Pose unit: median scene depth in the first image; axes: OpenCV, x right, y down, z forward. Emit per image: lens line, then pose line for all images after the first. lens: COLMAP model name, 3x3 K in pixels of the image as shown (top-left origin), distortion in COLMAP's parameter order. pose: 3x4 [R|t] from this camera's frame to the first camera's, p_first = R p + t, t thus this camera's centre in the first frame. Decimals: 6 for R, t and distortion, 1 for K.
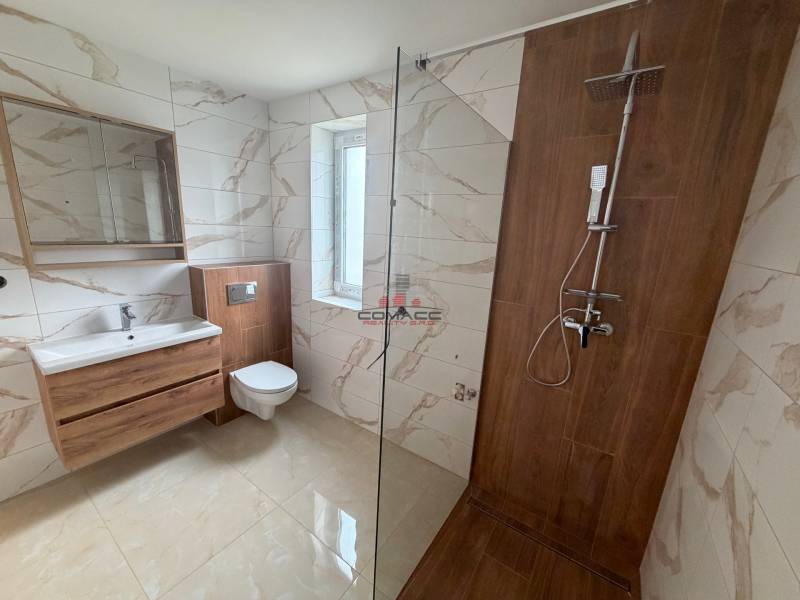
lens RADIAL K [[318.9, 0, 399.2], [0, 318.9, 301.5], [0, 0, 1]] dist [0.001370, -0.000012]
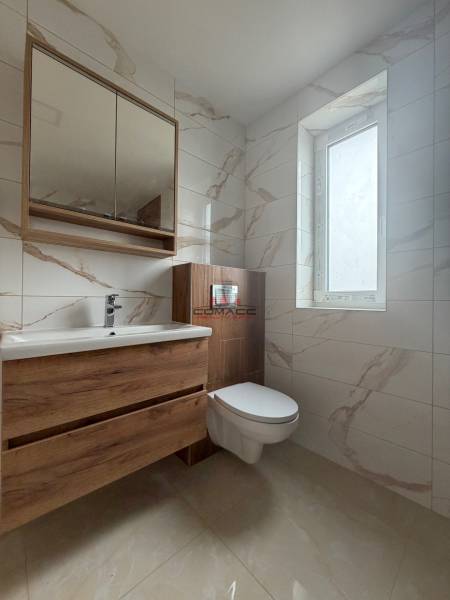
lens RADIAL K [[239.2, 0, 225.0], [0, 239.2, 300.0], [0, 0, 1]] dist [0.001370, -0.000012]
pose [[0.975149, -0.042642, -0.217407, -0.379118], [-0.010920, 0.970859, -0.239402, 0.151861], [0.221280, 0.235827, 0.946267, 0.416264]]
